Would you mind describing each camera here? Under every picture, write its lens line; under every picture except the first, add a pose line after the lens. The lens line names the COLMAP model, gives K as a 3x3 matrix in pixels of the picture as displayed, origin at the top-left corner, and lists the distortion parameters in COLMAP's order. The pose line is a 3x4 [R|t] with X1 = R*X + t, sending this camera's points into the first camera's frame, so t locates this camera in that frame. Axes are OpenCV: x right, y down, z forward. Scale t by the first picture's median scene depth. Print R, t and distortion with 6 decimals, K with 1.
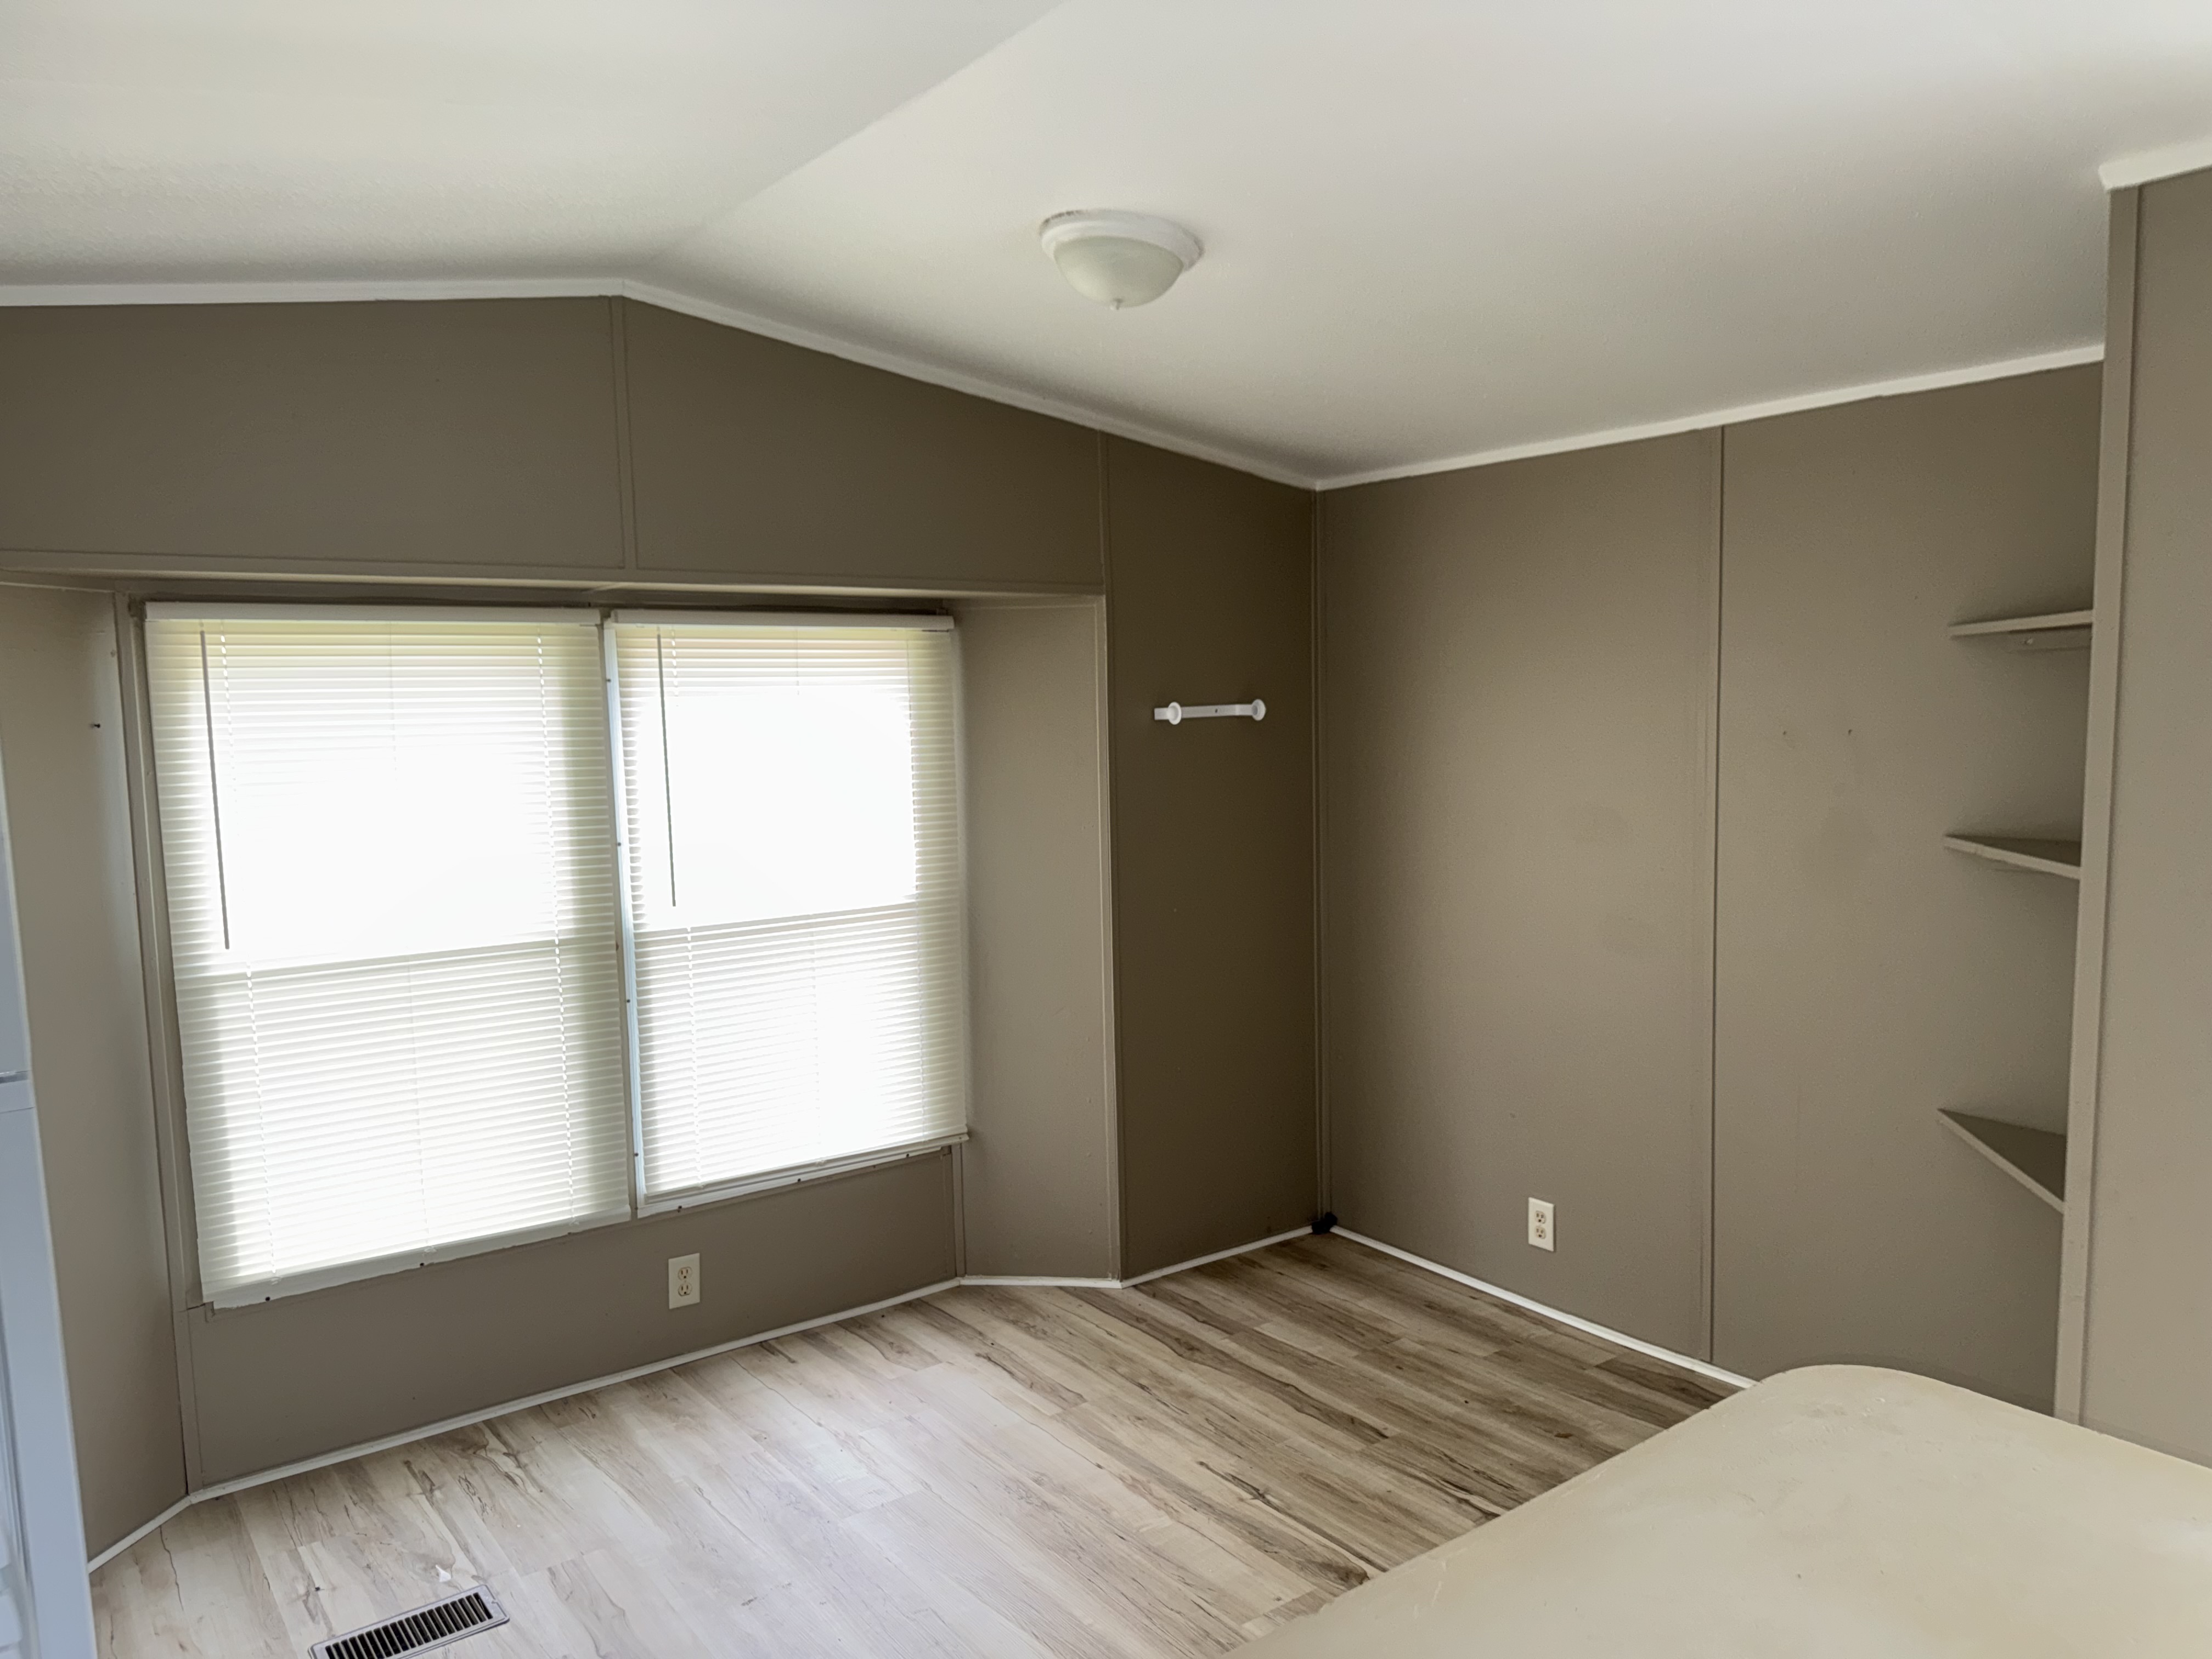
lens RADIAL K [[1505.4, 0, 1111.5], [0, 1505.4, 848.4], [0, 0, 1]] dist [0.010466, -0.004125]
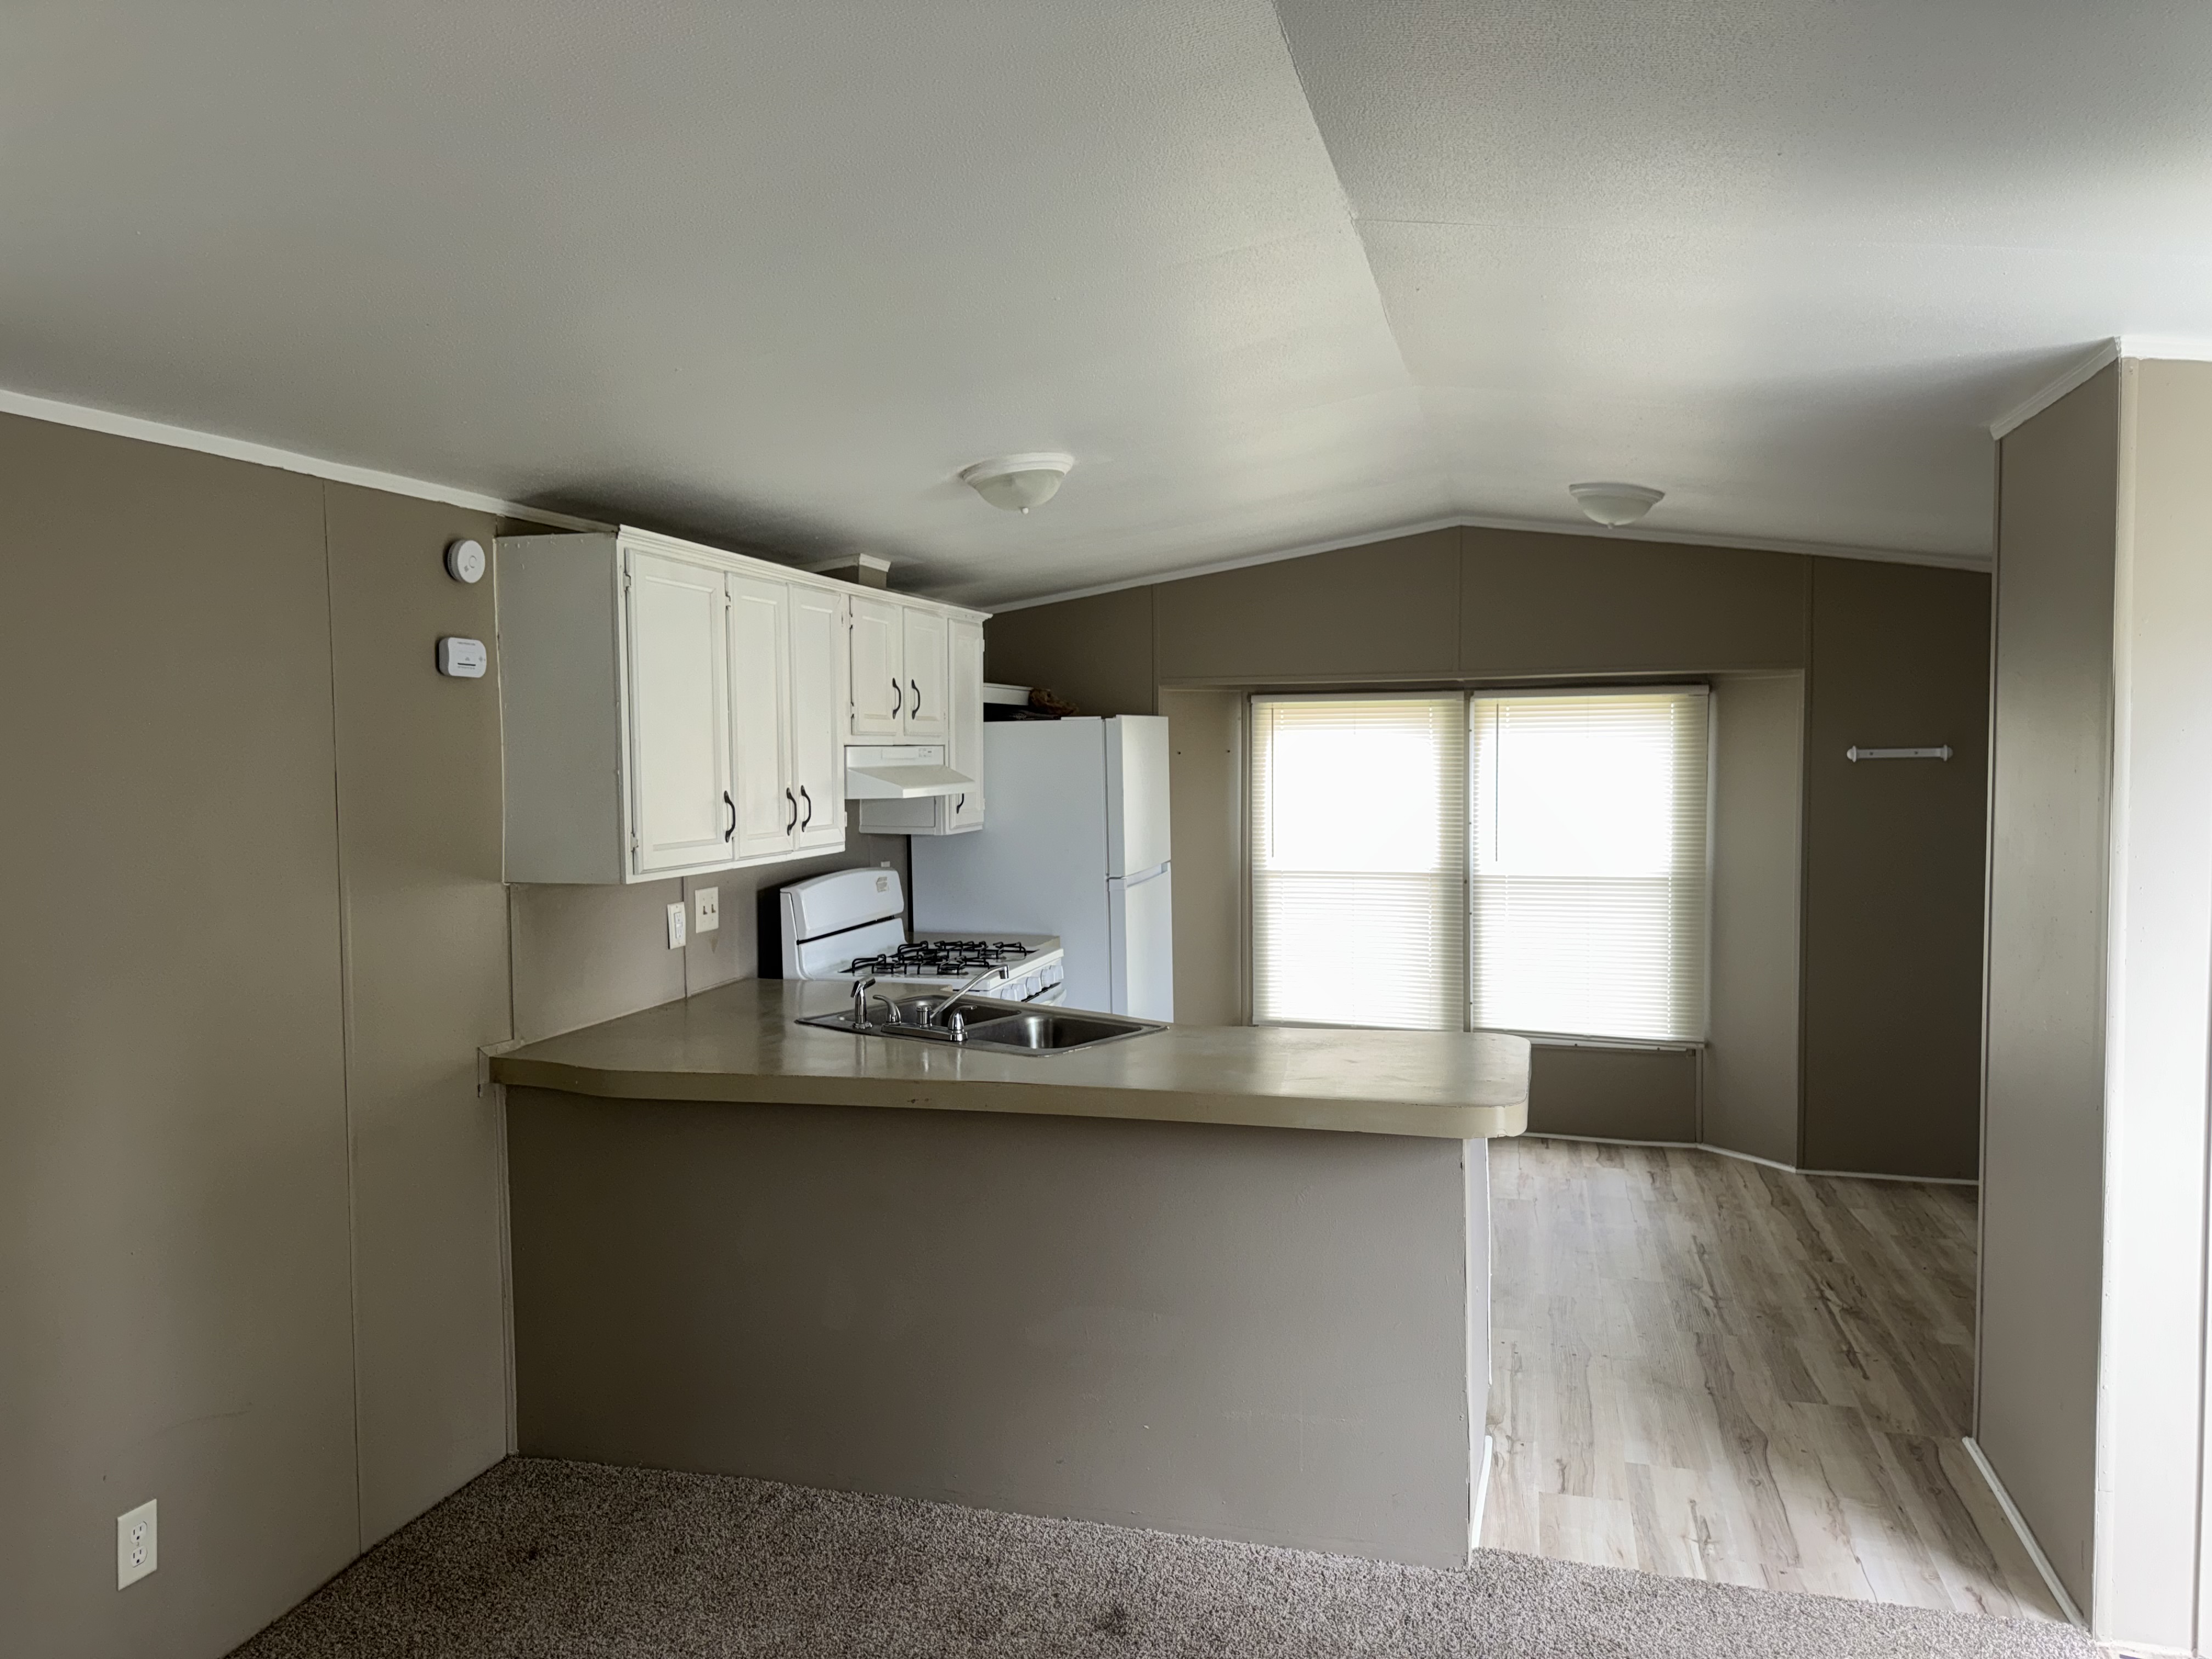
lens RADIAL K [[1611.9, 0, 1104.6], [0, 1611.9, 827.3], [0, 0, 1]] dist [0.012646, -0.009907]
pose [[0.600352, 0.053340, -0.797955, 0.902054], [-0.082161, 0.996608, 0.004805, 0.027509], [0.795504, 0.062676, 0.602698, -0.461403]]
